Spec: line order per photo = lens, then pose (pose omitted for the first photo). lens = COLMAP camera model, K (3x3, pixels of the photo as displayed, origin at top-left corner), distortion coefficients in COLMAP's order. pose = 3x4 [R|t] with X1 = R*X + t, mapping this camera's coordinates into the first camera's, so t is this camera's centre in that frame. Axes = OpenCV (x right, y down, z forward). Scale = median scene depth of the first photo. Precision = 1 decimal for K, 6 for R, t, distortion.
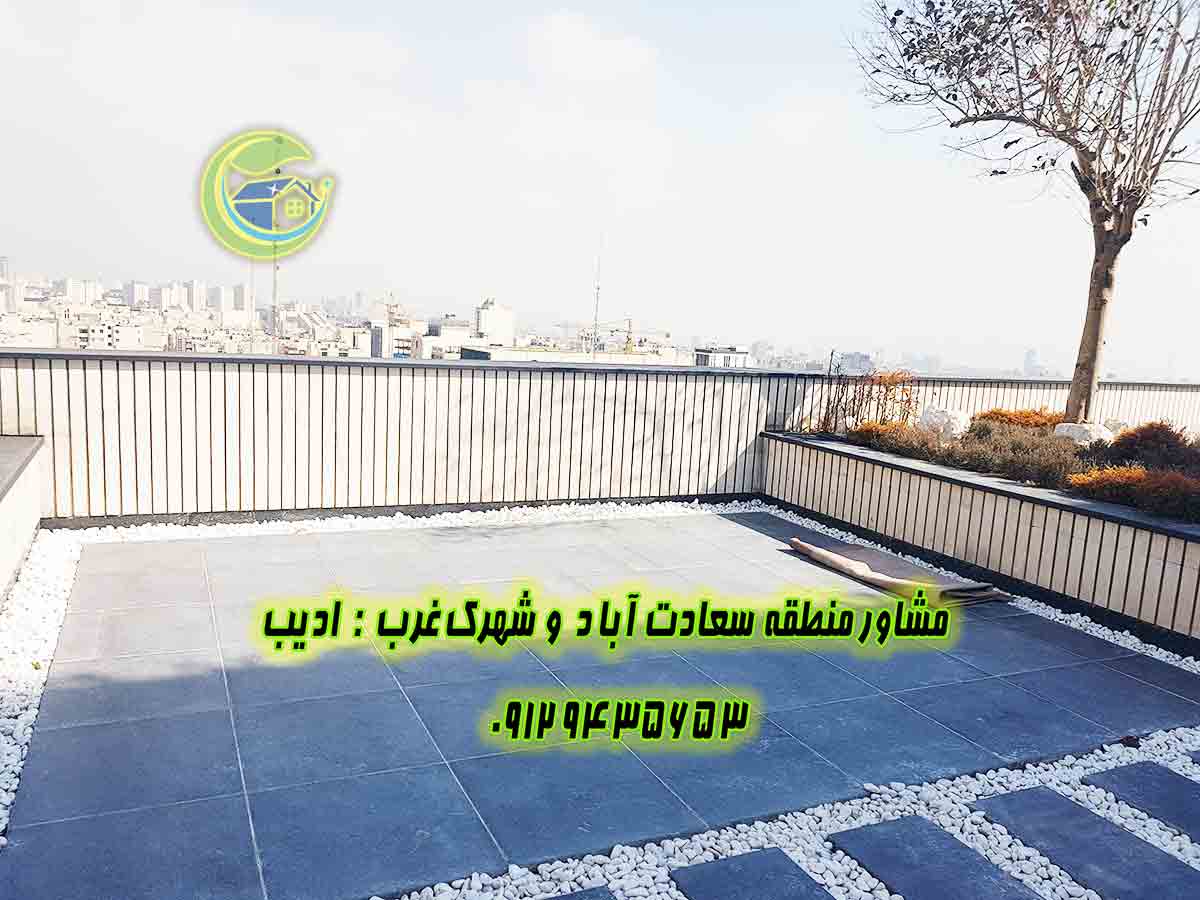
lens RADIAL K [[938.1, 0, 606.6], [0, 938.1, 460.0], [0, 0, 1]] dist [-0.007072, -0.005201]
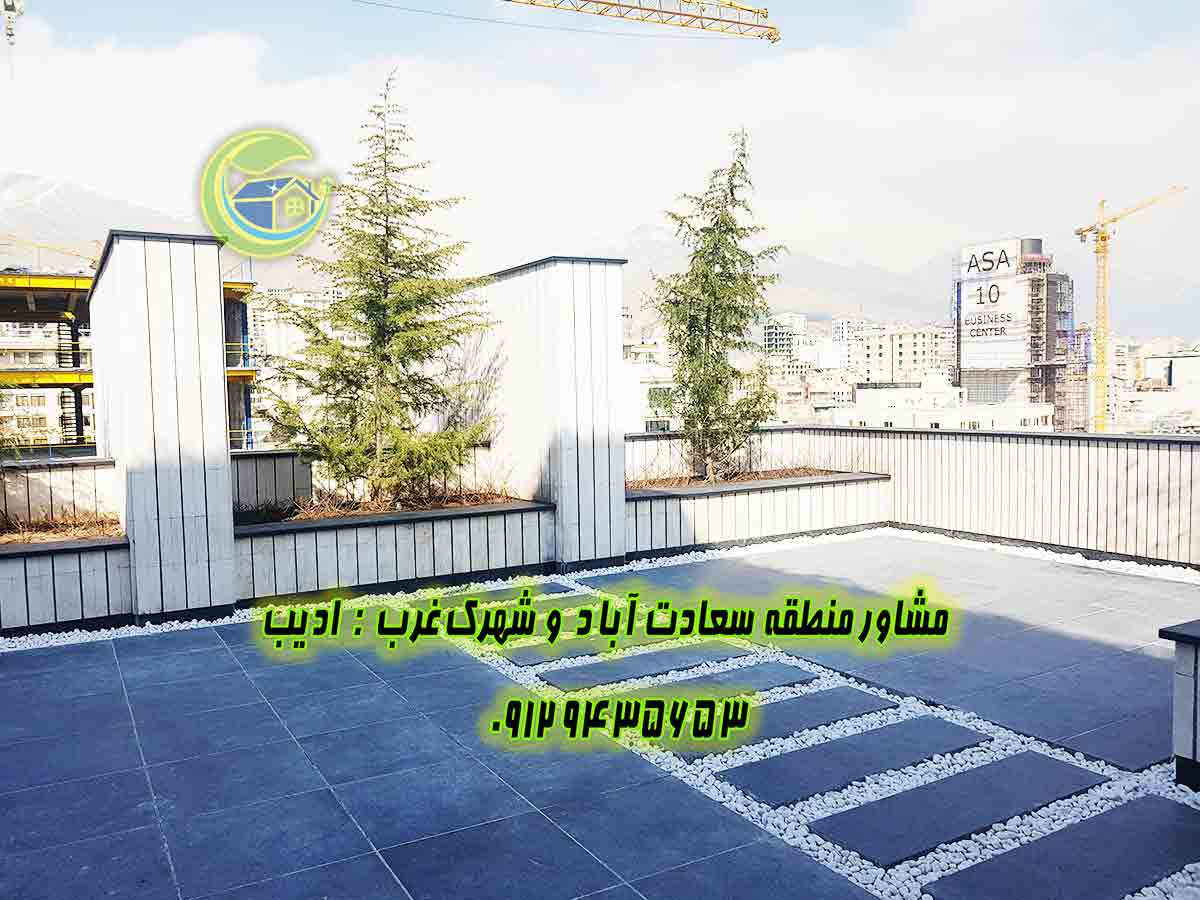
lens RADIAL K [[938.1, 0, 597.8], [0, 938.1, 448.2], [0, 0, 1]] dist [-0.007072, -0.005201]
pose [[0.127120, 0.006419, -0.991867, 2.409126], [-0.130039, 0.991456, -0.010250, 0.032650], [0.983326, 0.130284, 0.126869, 0.457394]]
